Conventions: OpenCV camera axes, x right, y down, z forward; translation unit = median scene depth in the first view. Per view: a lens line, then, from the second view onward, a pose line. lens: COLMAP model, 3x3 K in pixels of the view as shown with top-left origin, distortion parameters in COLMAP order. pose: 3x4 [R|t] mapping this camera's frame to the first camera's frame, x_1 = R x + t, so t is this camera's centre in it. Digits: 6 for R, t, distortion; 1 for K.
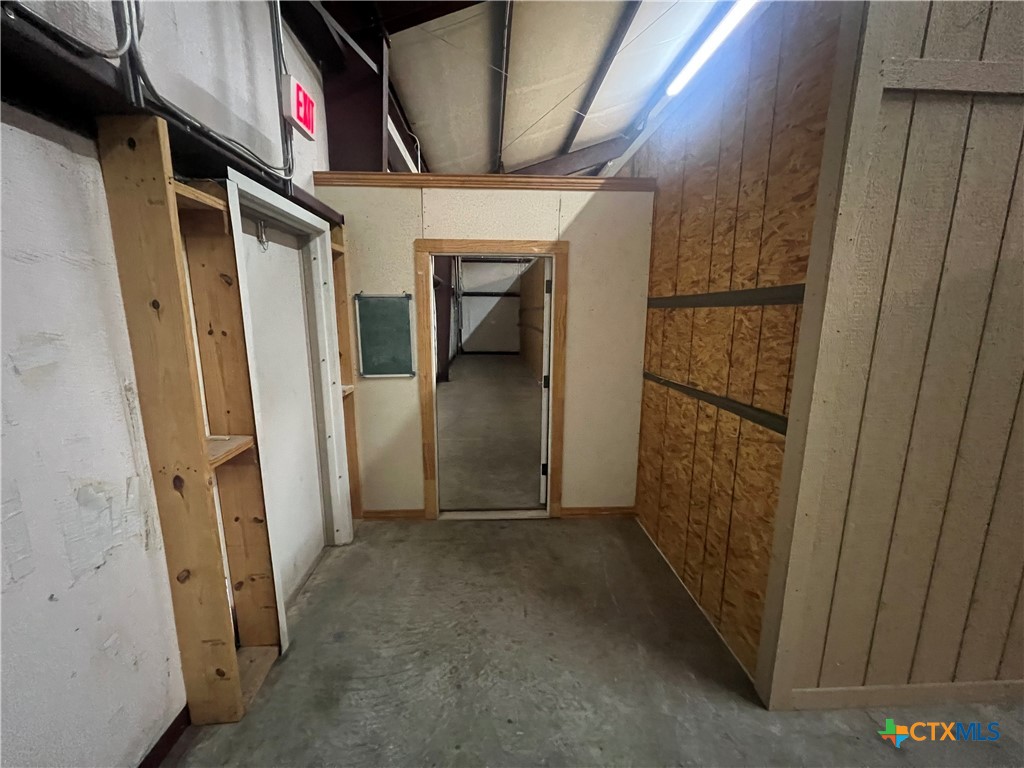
lens RADIAL K [[413.0, 0, 513.9], [0, 413.0, 385.0], [0, 0, 1]] dist [-0.000956, 0.000484]
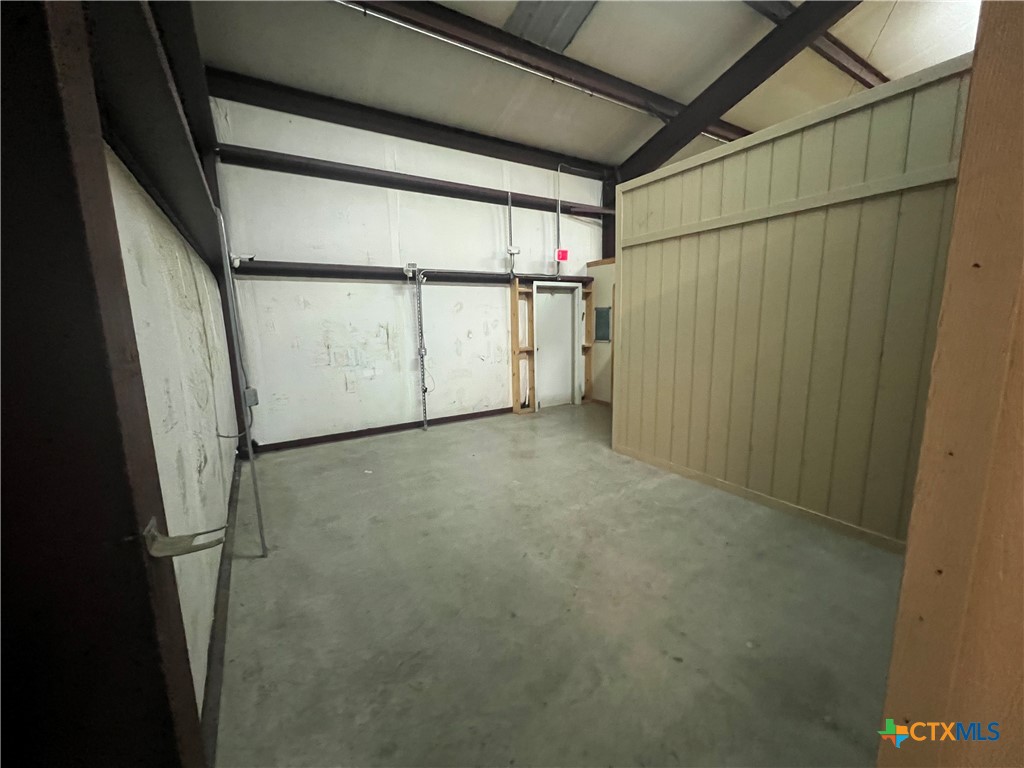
lens RADIAL K [[407.3, 0, 516.9], [0, 407.3, 383.2], [0, 0, 1]] dist [0.003823, 0.000194]
pose [[0.474943, 0.132348, -0.870008, 2.117072], [-0.137700, 0.987625, 0.075069, 0.149777], [0.869177, 0.084147, 0.487290, -0.767869]]
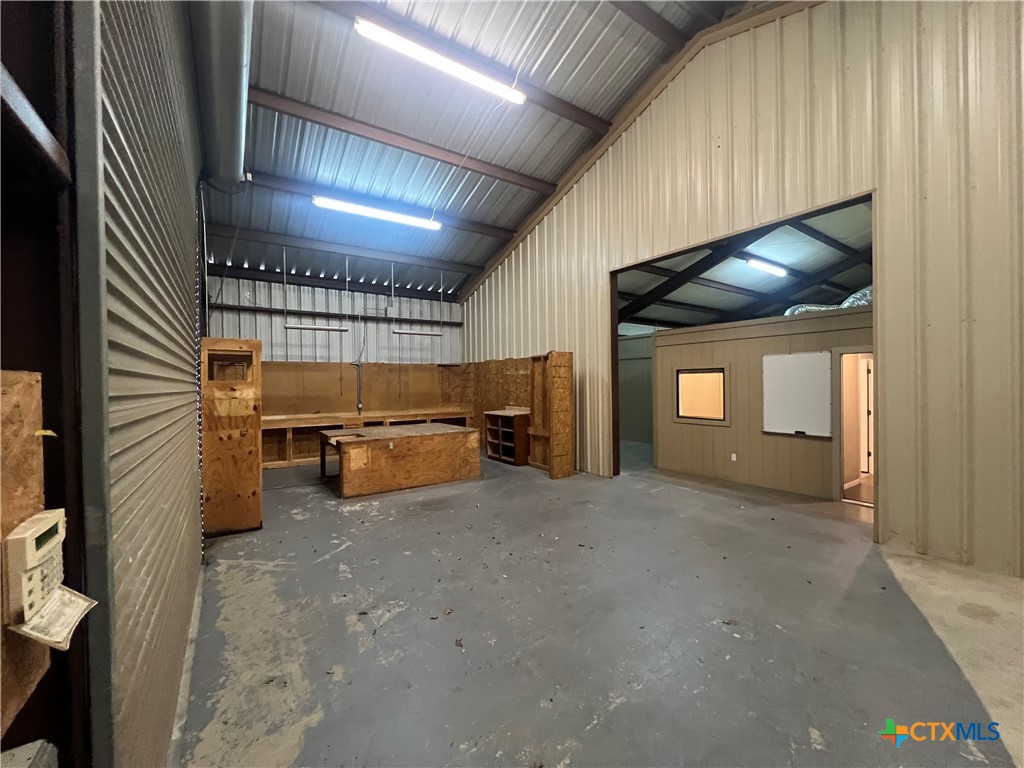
lens RADIAL K [[413.0, 0, 511.4], [0, 413.0, 386.1], [0, 0, 1]] dist [-0.000956, 0.000484]
pose [[0.509425, -0.005391, -0.860498, 4.632450], [-0.142446, 0.985656, -0.090505, 0.633548], [0.848643, 0.168680, 0.501350, -3.393945]]
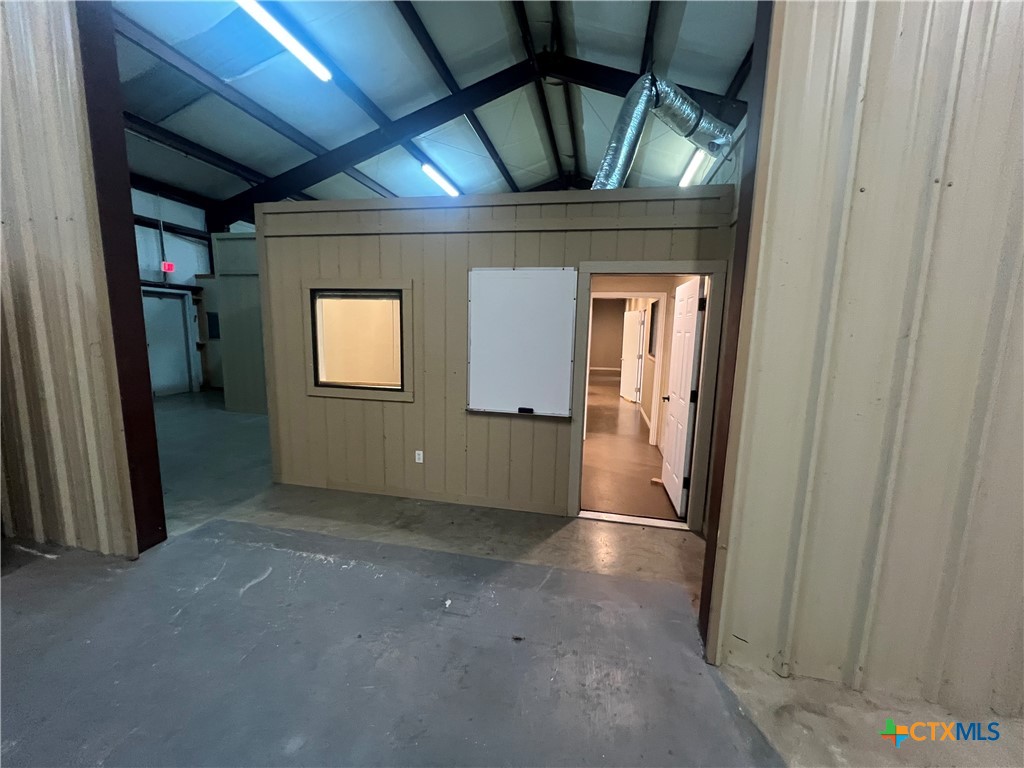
lens RADIAL K [[407.3, 0, 511.1], [0, 407.3, 383.2], [0, 0, 1]] dist [0.003823, 0.000194]
pose [[0.962097, 0.055985, -0.266899, 3.538469], [-0.068307, 0.996974, -0.037101, 0.359161], [0.264014, 0.053925, 0.963010, -1.760647]]
